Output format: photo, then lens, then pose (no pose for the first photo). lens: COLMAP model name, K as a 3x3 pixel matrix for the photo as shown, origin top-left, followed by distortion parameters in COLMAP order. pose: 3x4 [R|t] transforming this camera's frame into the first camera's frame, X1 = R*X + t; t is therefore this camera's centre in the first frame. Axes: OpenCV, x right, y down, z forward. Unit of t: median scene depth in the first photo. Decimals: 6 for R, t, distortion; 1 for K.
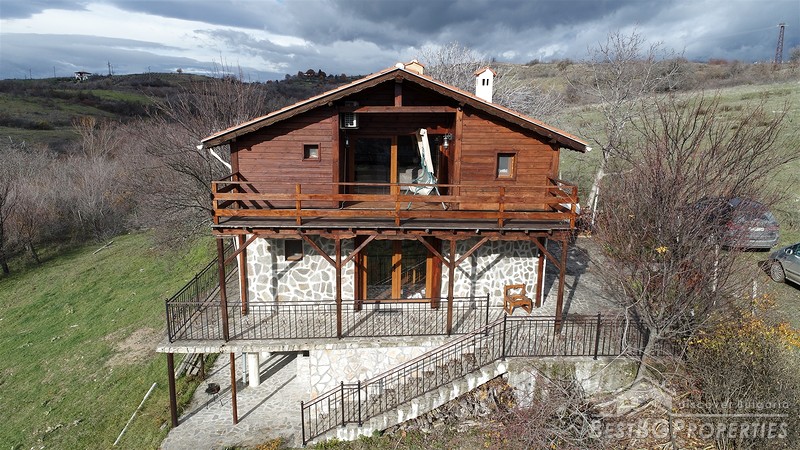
lens RADIAL K [[536.9, 0, 398.2], [0, 536.9, 226.6], [0, 0, 1]] dist [0.002310, -0.001937]
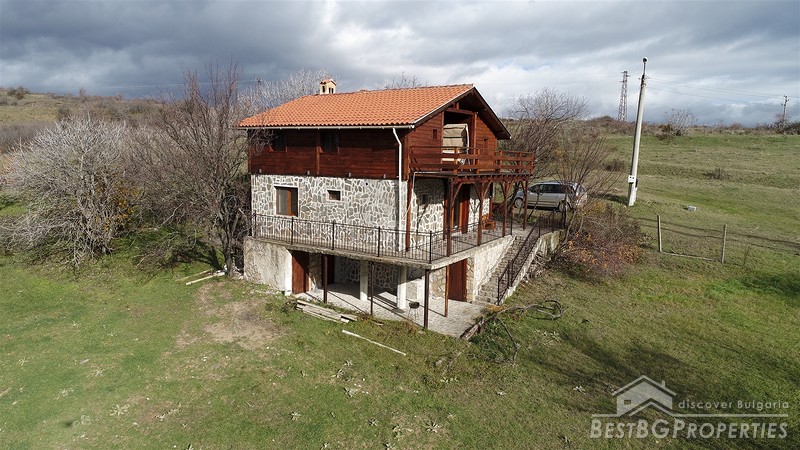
lens RADIAL K [[536.9, 0, 399.8], [0, 536.9, 224.2], [0, 0, 1]] dist [0.002310, -0.001937]
pose [[0.569470, -0.100985, 0.815786, -1.479581], [0.162282, 0.986705, 0.008859, 0.083342], [-0.805834, 0.127343, 0.578286, 0.222365]]
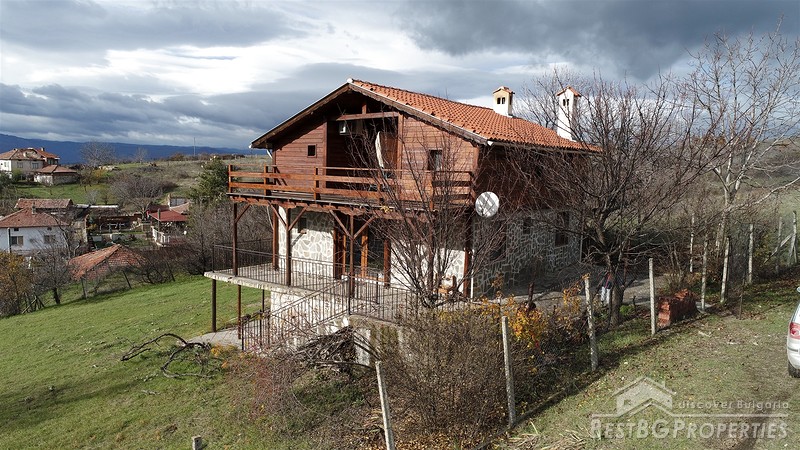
lens RADIAL K [[536.9, 0, 398.0], [0, 536.9, 226.4], [0, 0, 1]] dist [0.002310, -0.001937]
pose [[0.771872, 0.071702, -0.631721, 0.856538], [-0.149137, 0.986316, -0.070275, 0.108292], [0.618038, 0.148456, 0.772004, 0.122027]]
